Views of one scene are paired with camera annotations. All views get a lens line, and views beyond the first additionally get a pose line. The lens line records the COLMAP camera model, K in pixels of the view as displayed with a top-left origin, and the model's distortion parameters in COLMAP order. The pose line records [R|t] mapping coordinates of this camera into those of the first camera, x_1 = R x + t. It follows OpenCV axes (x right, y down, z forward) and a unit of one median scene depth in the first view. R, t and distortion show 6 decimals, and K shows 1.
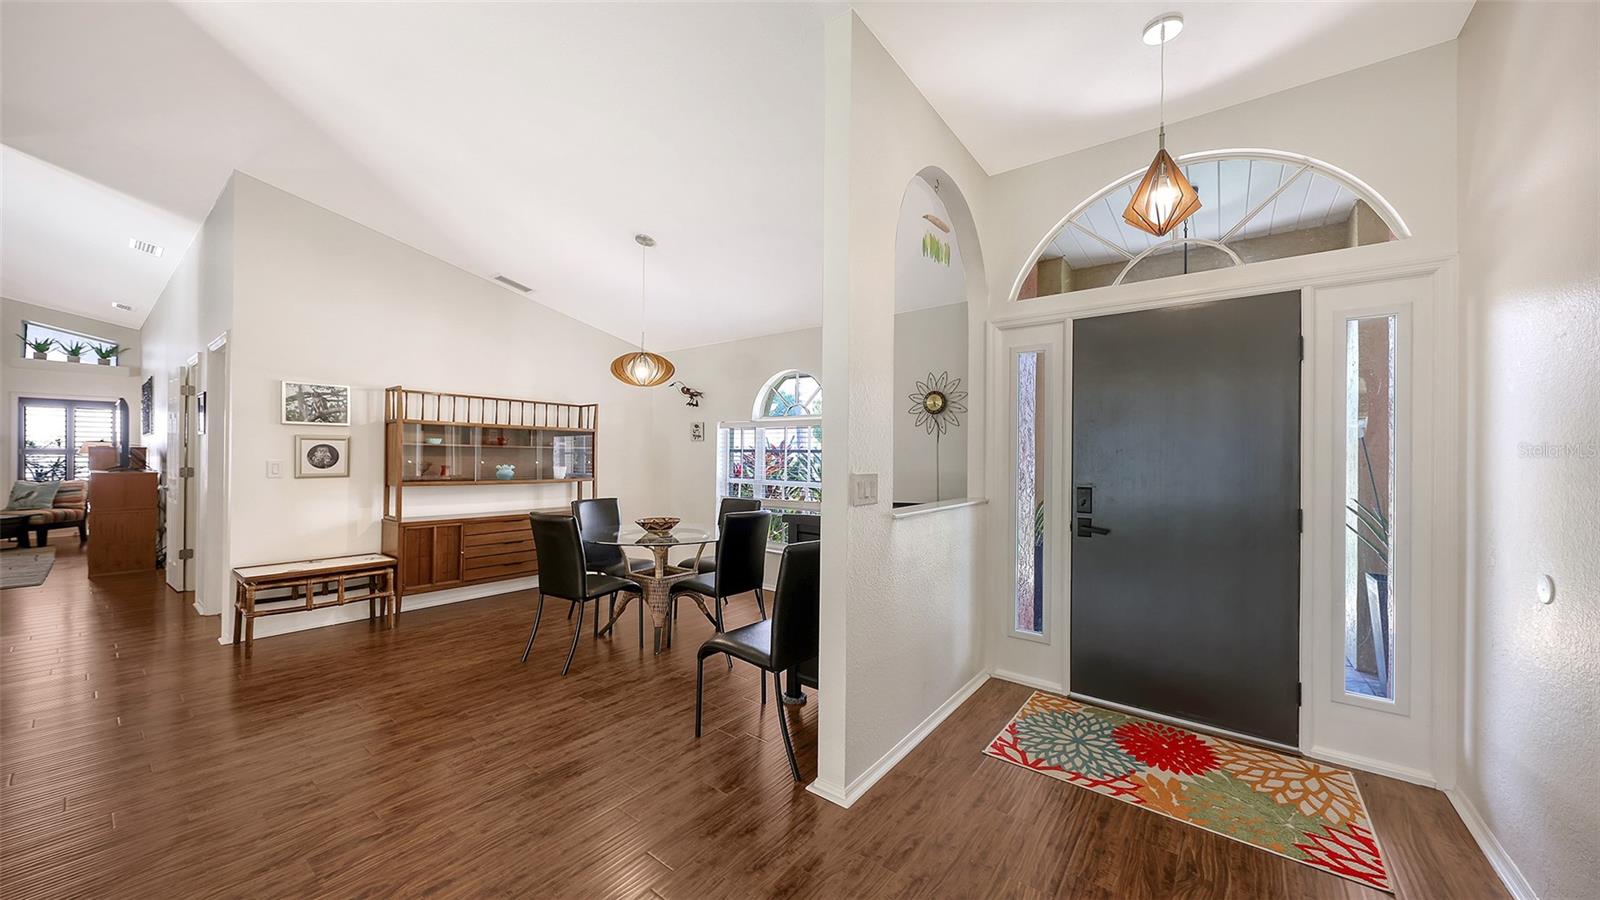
lens RADIAL K [[567.6, 0, 788.3], [0, 567.6, 451.2], [0, 0, 1]] dist [-0.002845, -0.000701]
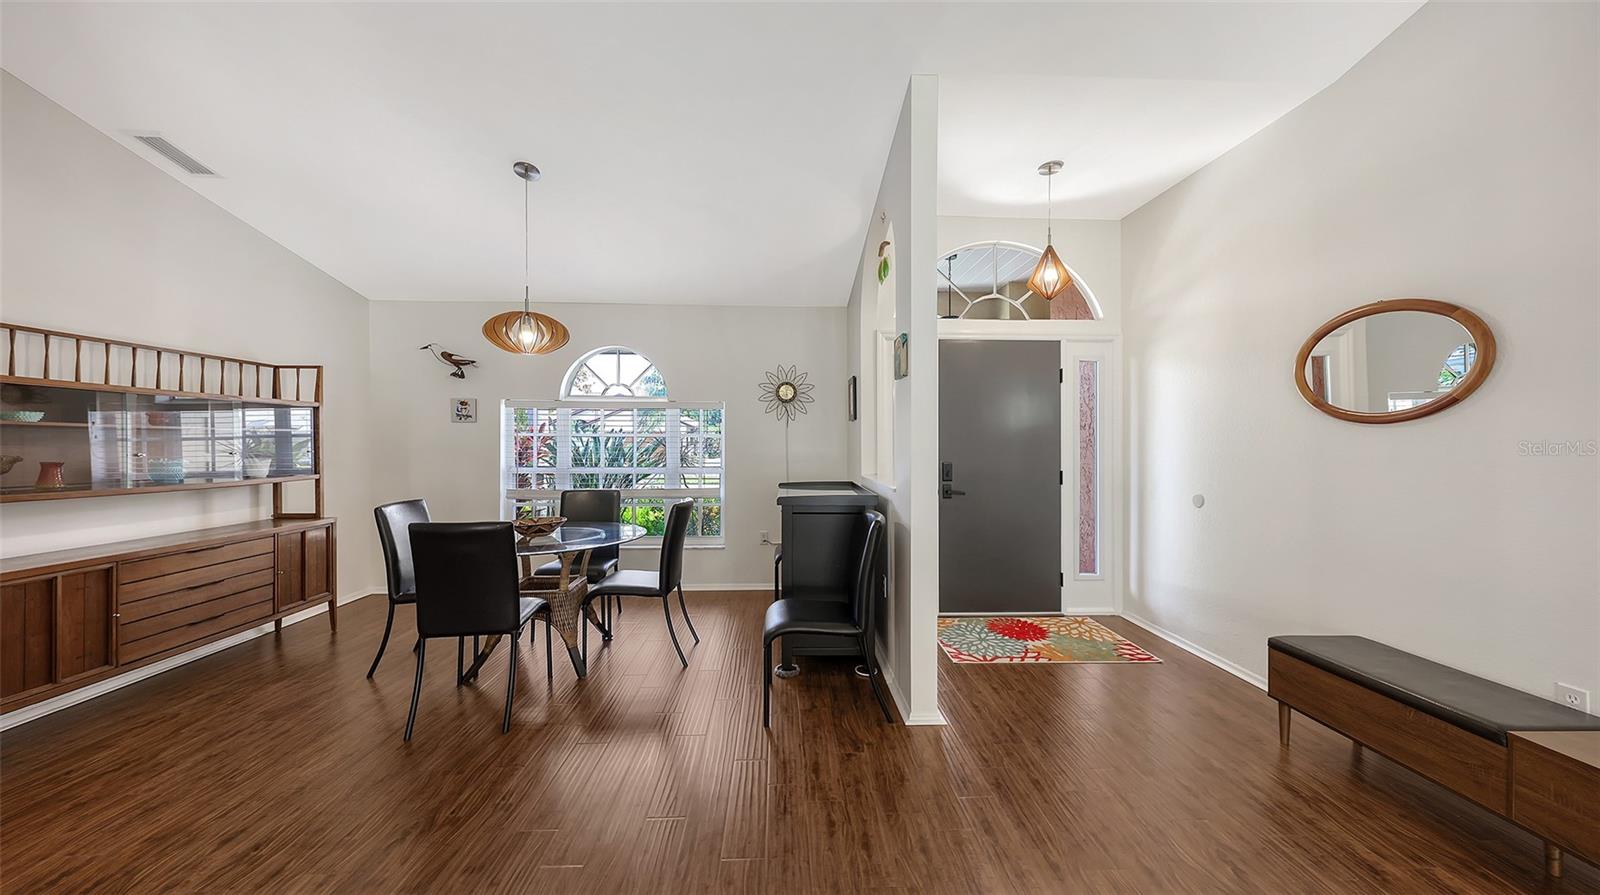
lens RADIAL K [[567.6, 0, 812.7], [0, 567.6, 445.1], [0, 0, 1]] dist [-0.002845, -0.000701]
pose [[0.753507, -0.011960, 0.657331, -0.438423], [-0.002659, 0.999771, 0.021239, -0.005875], [-0.657434, -0.017751, 0.753303, 0.123571]]
